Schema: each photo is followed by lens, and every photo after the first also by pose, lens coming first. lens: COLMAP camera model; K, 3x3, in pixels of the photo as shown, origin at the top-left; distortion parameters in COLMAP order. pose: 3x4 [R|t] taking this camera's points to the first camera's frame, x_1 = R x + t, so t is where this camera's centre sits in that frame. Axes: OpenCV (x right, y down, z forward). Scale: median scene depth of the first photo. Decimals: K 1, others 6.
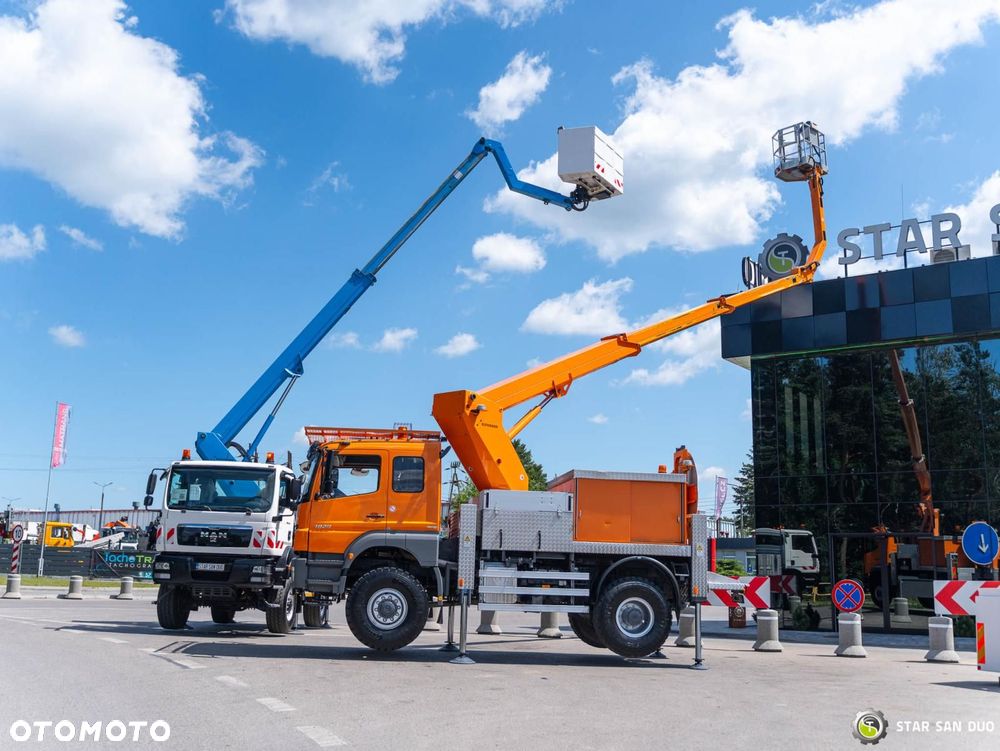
lens RADIAL K [[1036.1, 0, 500.0], [0, 1036.1, 375.5], [0, 0, 1]] dist [-0.004241, 0.000971]
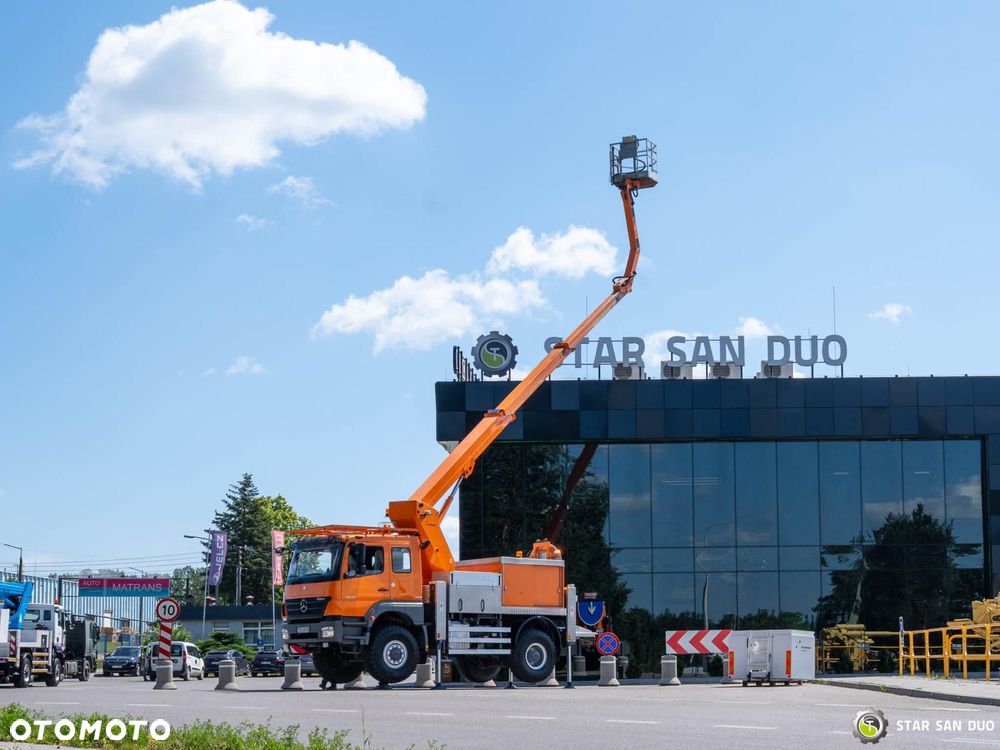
lens RADIAL K [[1543.3, 0, 679.8], [0, 1543.3, 548.9], [0, 0, 1]] dist [-0.004899, -0.034147]
pose [[0.811282, 0.010414, 0.584562, -0.996132], [-0.079584, 0.992502, 0.092769, -0.141949], [-0.579213, -0.121783, 0.806028, -0.887753]]
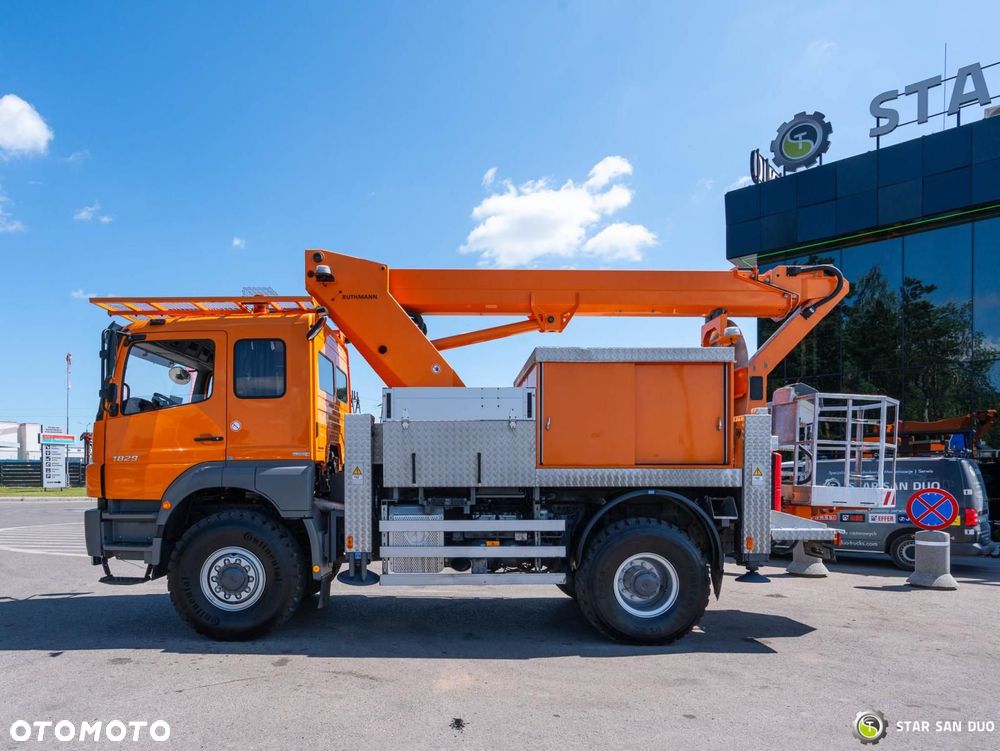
lens RADIAL K [[675.4, 0, 456.4], [0, 675.4, 472.8], [0, 0, 1]] dist [0.001185, 0.002469]
pose [[0.991400, -0.031178, -0.127097, 0.073628], [0.054540, 0.981279, 0.184708, 0.088306], [0.118959, -0.190051, 0.974541, 0.614852]]
